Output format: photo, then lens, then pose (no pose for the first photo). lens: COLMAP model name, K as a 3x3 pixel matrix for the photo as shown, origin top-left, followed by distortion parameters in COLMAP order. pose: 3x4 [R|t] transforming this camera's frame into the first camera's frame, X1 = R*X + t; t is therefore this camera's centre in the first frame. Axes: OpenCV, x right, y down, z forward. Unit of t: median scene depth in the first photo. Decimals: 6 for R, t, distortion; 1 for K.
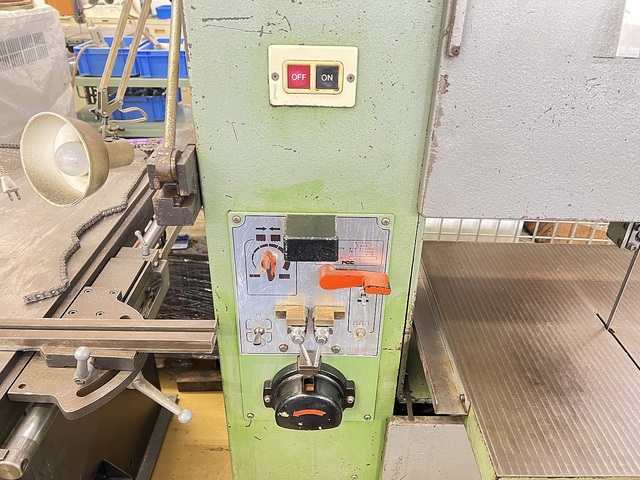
lens RADIAL K [[485.8, 0, 315.3], [0, 485.8, 242.1], [0, 0, 1]] dist [0.030624, -0.049689]
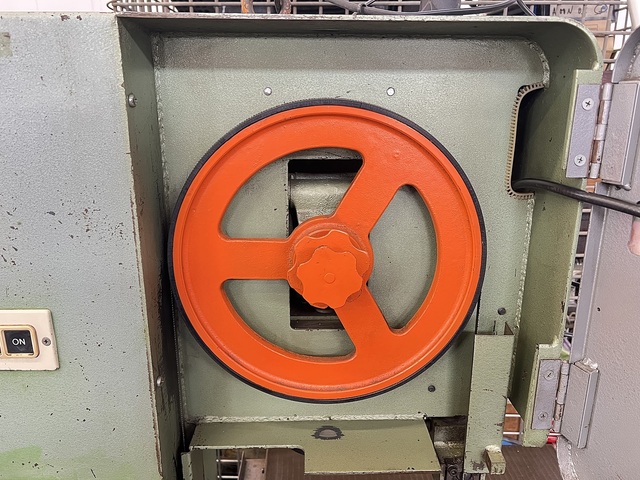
lens RADIAL K [[485.8, 0, 321.8], [0, 485.8, 234.8], [0, 0, 1]] dist [0.030624, -0.049689]
pose [[0.999509, -0.021923, 0.022387, 0.497552], [0.026822, 0.967974, -0.249614, -0.260436], [-0.016197, 0.250092, 0.968087, 0.083739]]
